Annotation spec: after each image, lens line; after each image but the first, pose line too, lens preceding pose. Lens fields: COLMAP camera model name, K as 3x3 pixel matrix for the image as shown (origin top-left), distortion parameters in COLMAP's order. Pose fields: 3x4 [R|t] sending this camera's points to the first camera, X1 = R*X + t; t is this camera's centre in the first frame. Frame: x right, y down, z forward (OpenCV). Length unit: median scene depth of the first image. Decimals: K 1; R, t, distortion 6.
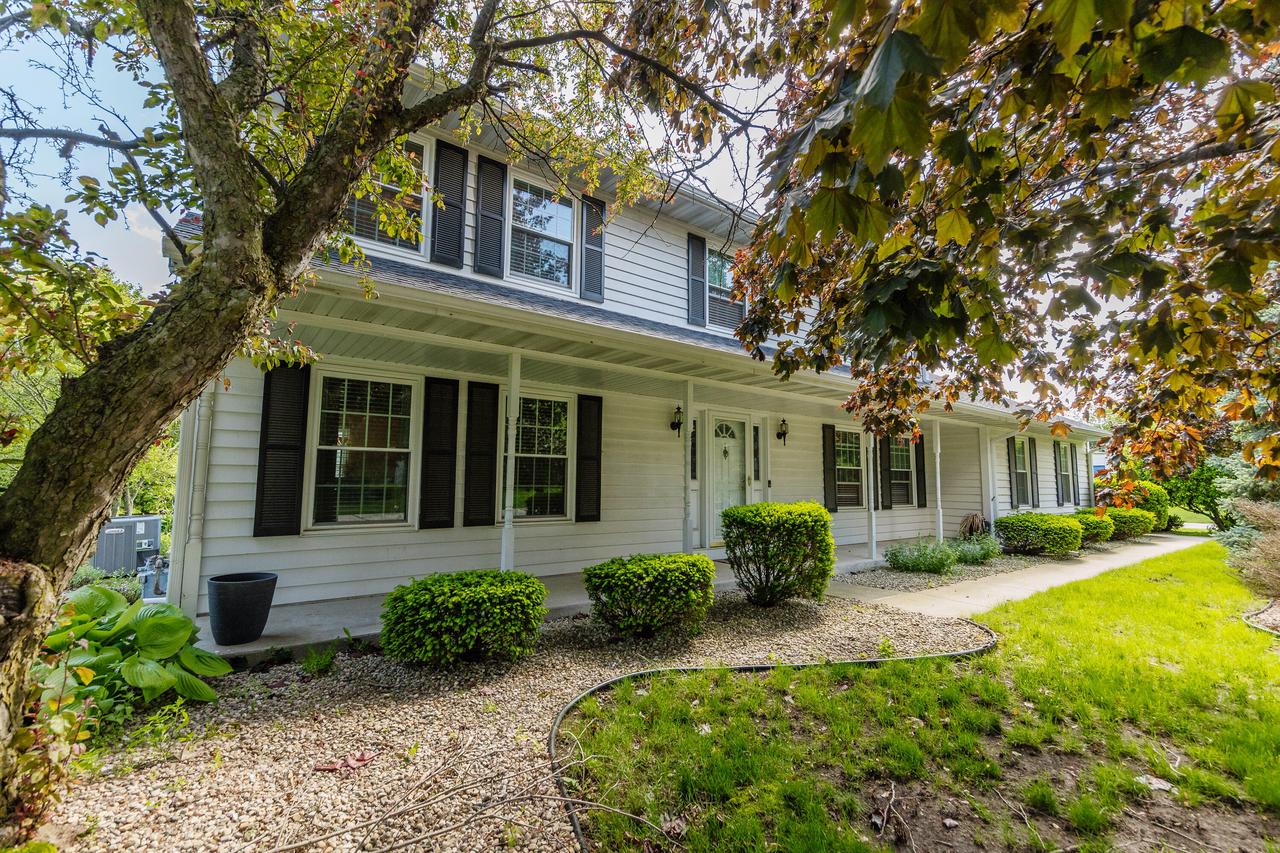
lens RADIAL K [[580.7, 0, 640.0], [0, 580.7, 426.5], [0, 0, 1]] dist [-0.000068, -0.000005]
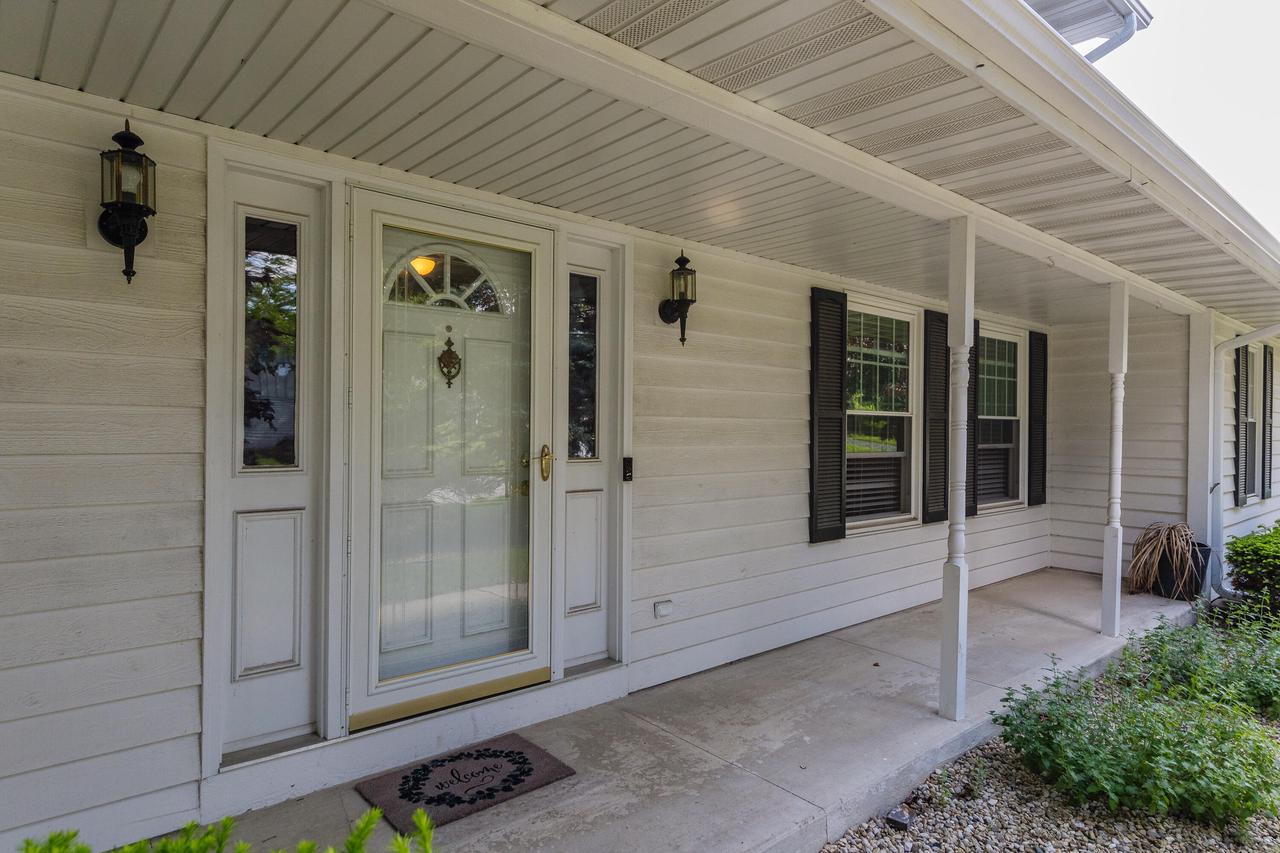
lens RADIAL K [[757.7, 0, 640.0], [0, 757.7, 426.5], [0, 0, 1]] dist [0.001290, 0.000211]
pose [[0.998024, 0.003491, 0.062735, 0.204060], [-0.009755, 0.994957, 0.099822, 0.037191], [-0.062070, -0.100237, 0.993026, 0.609084]]
